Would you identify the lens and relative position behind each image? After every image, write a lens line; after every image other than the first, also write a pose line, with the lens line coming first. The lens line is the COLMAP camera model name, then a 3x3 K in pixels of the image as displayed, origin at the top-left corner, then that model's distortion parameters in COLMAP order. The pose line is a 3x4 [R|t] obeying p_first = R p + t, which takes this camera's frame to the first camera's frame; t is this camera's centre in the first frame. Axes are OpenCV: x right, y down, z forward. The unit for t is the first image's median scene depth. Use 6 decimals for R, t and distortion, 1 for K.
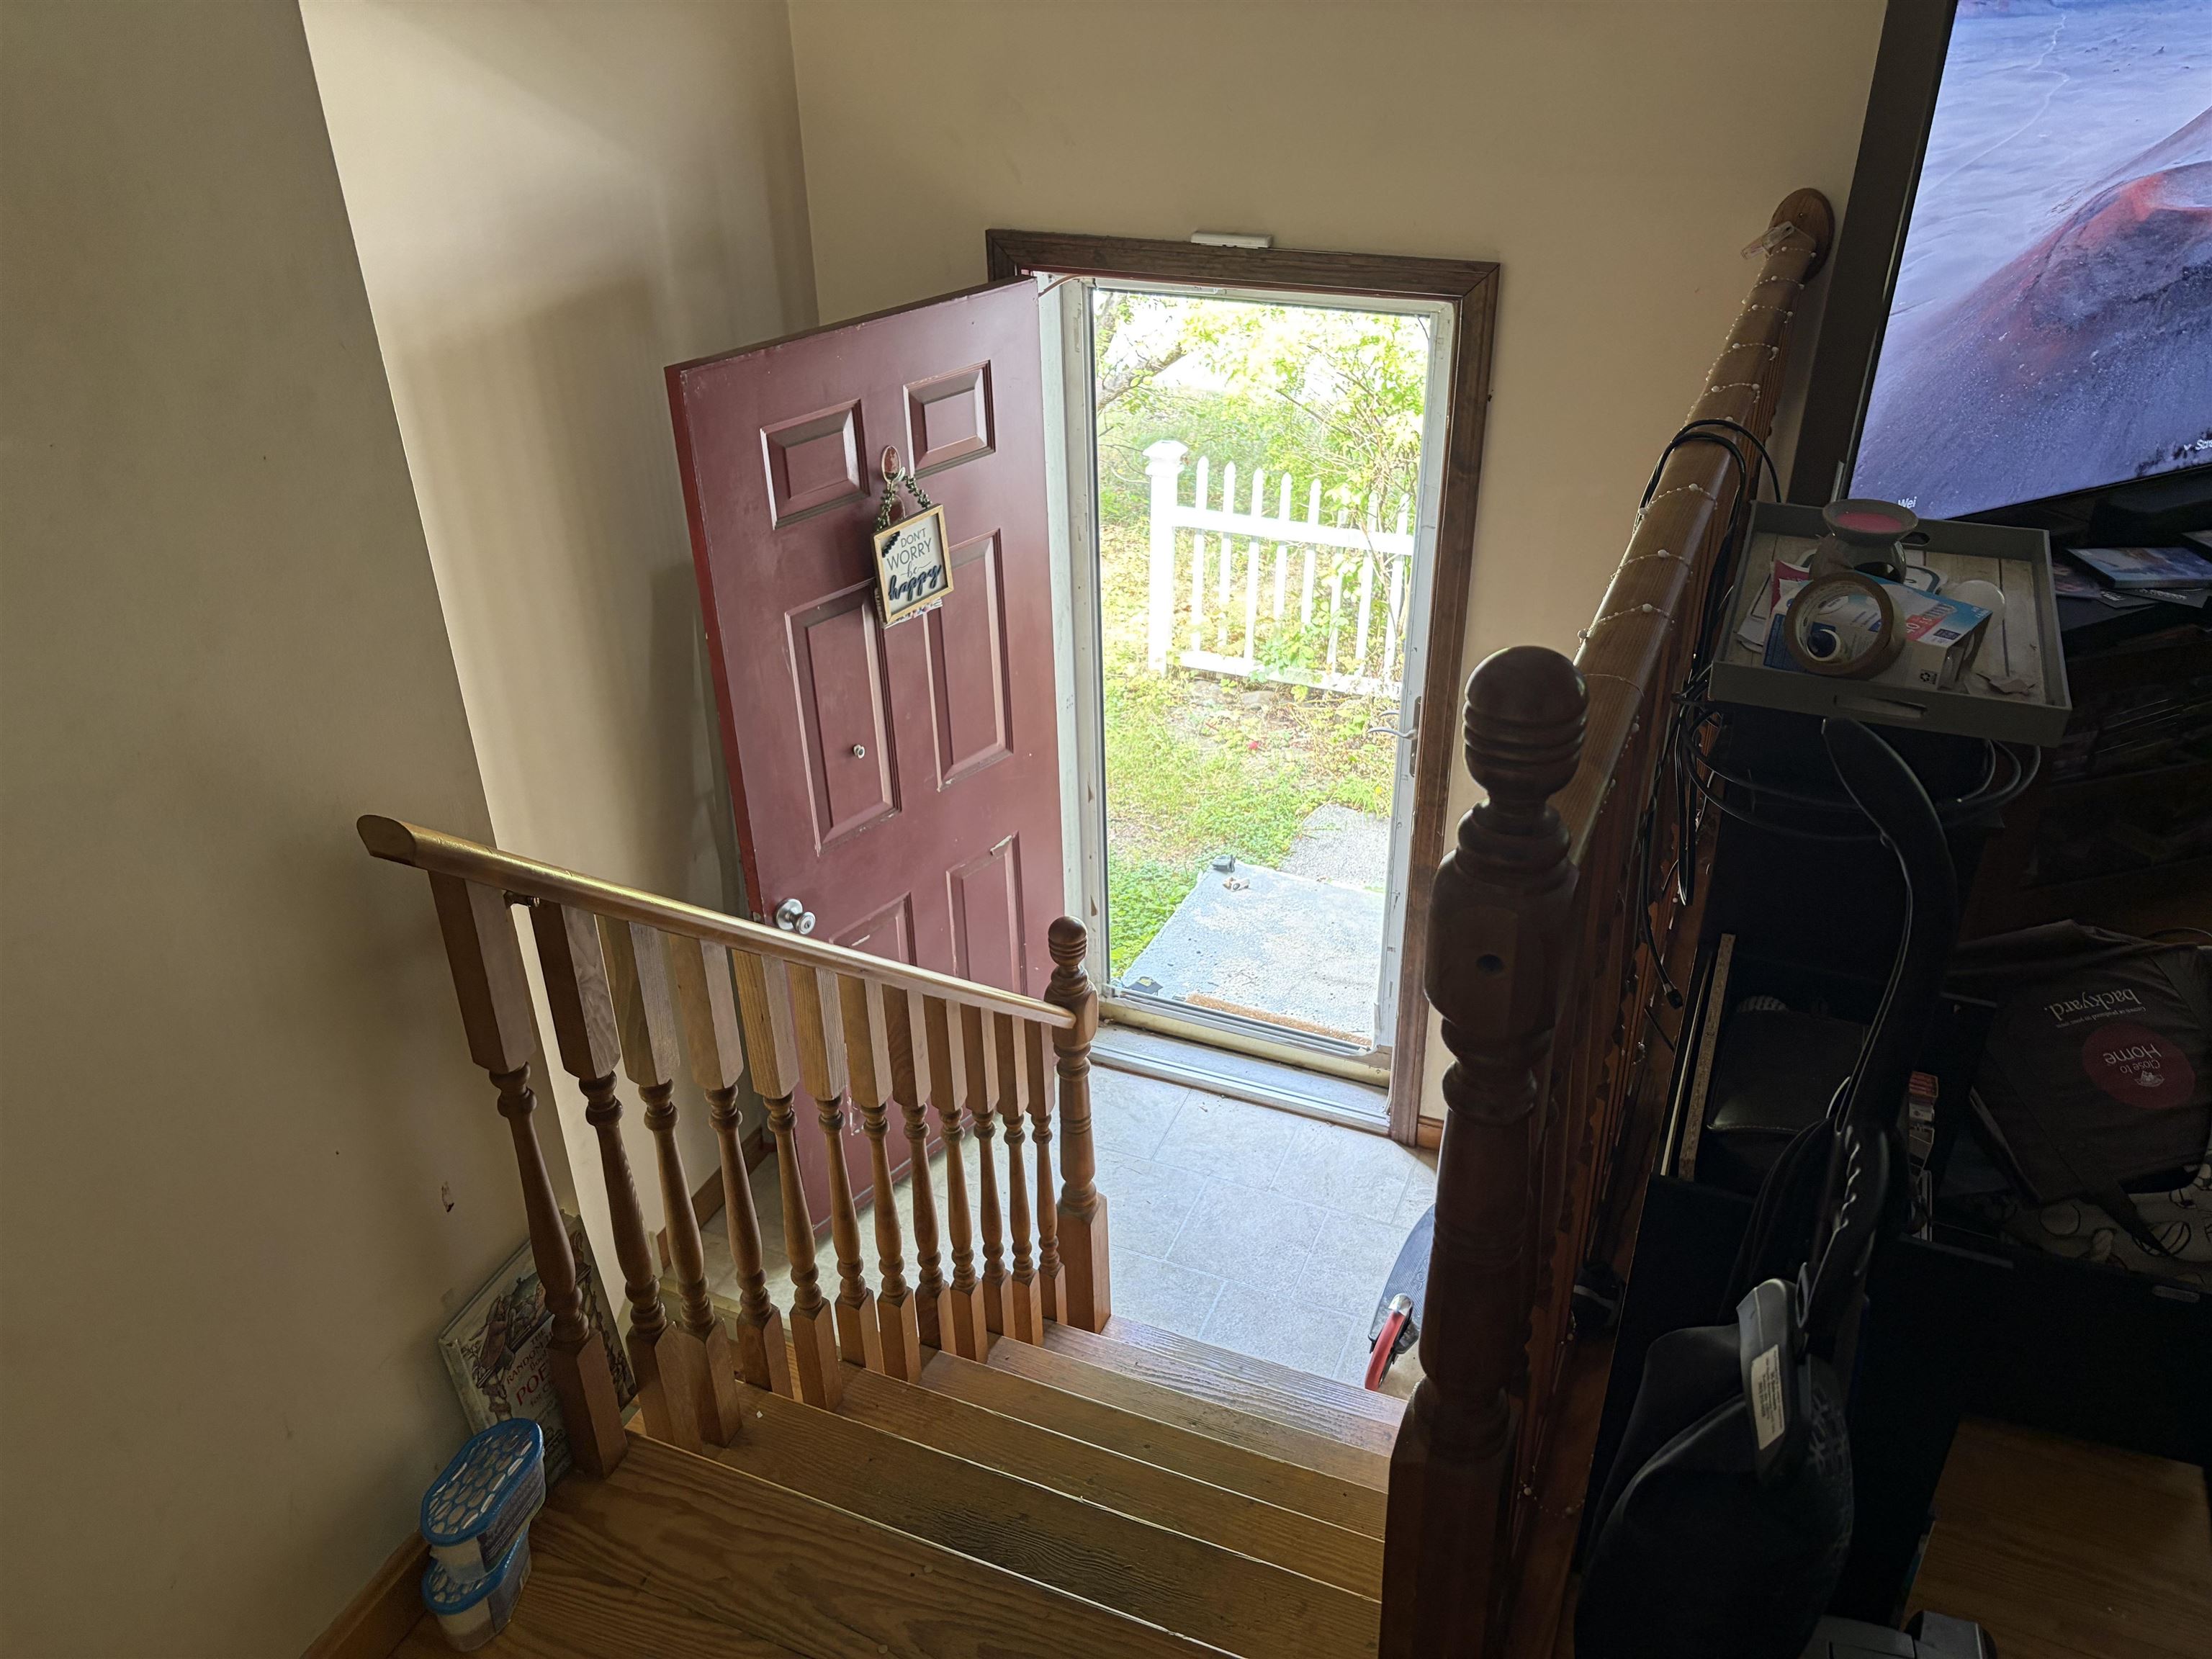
lens RADIAL K [[1685.8, 0, 1108.3], [0, 1685.8, 828.7], [0, 0, 1]] dist [-0.013893, -0.008990]
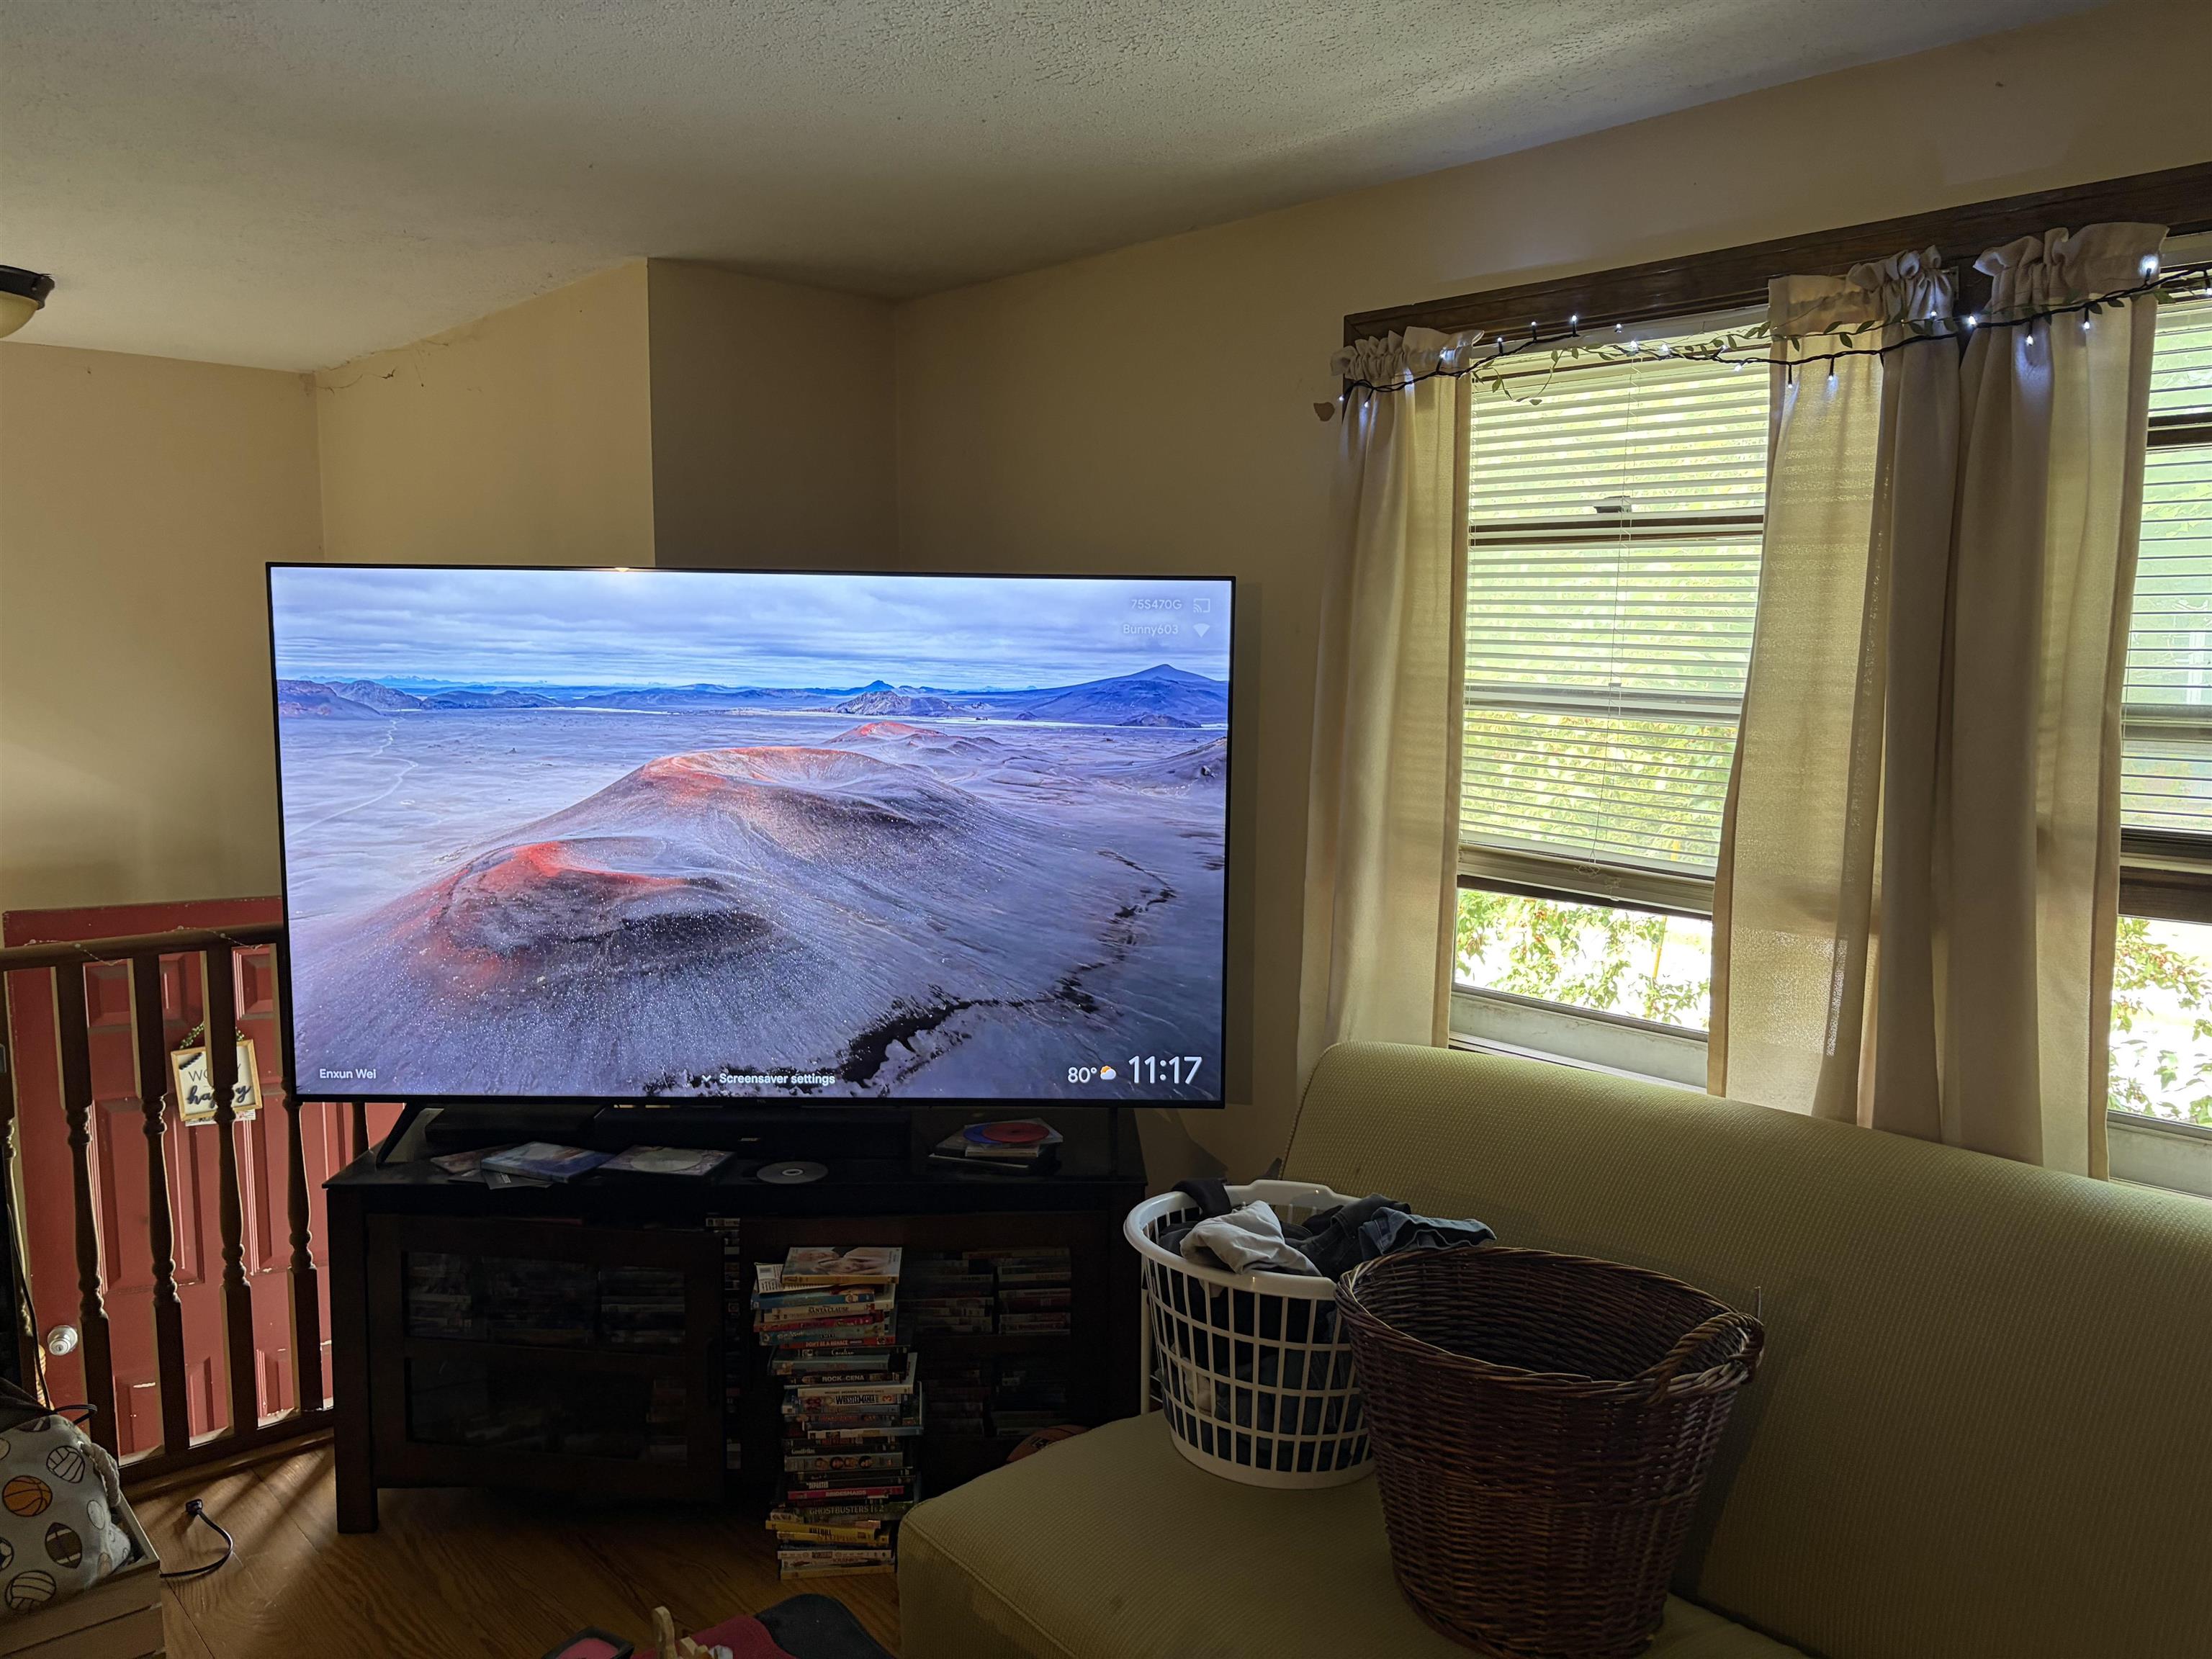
lens RADIAL K [[1685.8, 0, 1107.5], [0, 1685.8, 834.6], [0, 0, 1]] dist [-0.013893, -0.008990]
pose [[0.913644, 0.071988, -0.400091, 1.505541], [-0.224404, 0.909966, -0.348719, -0.044228], [0.338965, 0.408387, 0.847539, 0.052652]]
